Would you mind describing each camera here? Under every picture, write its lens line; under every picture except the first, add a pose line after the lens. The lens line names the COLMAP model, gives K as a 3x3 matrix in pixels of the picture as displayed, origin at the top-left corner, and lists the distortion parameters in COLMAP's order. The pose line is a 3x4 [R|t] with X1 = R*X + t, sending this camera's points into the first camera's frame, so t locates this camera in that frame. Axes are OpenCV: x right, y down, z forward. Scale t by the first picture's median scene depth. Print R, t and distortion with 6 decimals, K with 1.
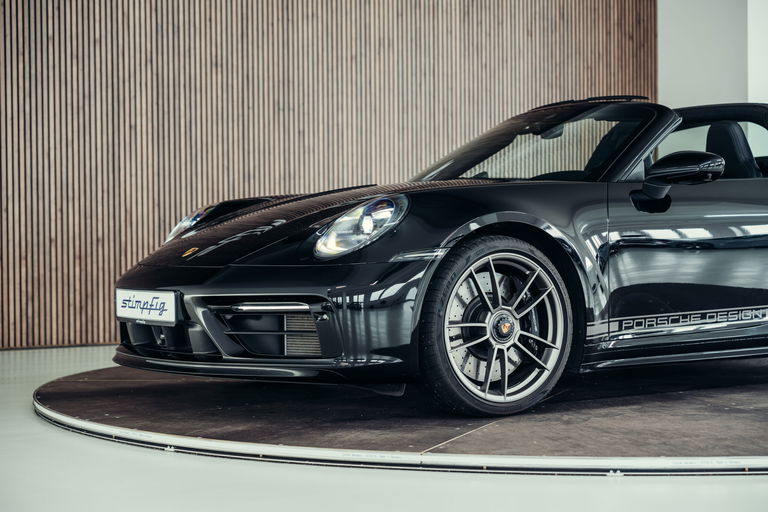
lens RADIAL K [[1516.4, 0, 384.0], [0, 1516.4, 256.0], [0, 0, 1]] dist [0.088801, 0.078294]
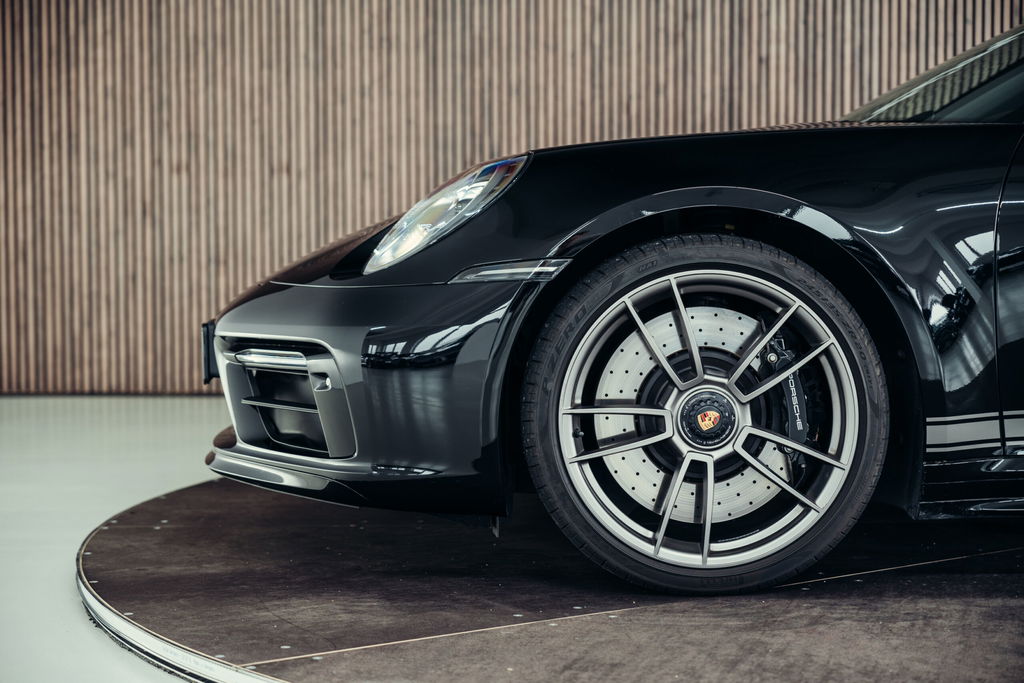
lens RADIAL K [[2021.9, 0, 512.0], [0, 2021.9, 341.5], [0, 0, 1]] dist [0.088801, 0.078294]
pose [[0.845187, 0.036227, -0.533241, 0.378079], [-0.013707, 0.998841, 0.046133, -0.008295], [0.534294, -0.031681, 0.844705, 0.401762]]
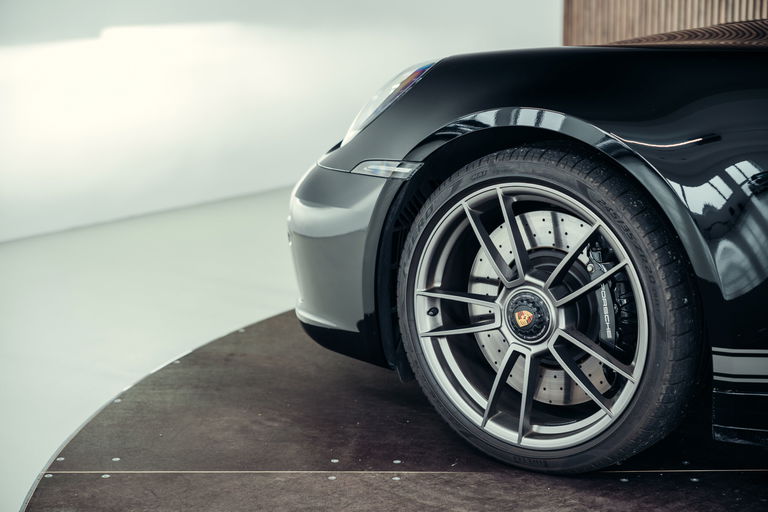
lens RADIAL K [[1516.4, 0, 384.0], [0, 1516.4, 256.0], [0, 0, 1]] dist [0.088801, 0.078294]
pose [[0.333955, 0.203221, -0.920421, 0.562740], [-0.007112, 0.976997, 0.213132, -0.091284], [0.942562, -0.064631, 0.327719, 0.769564]]
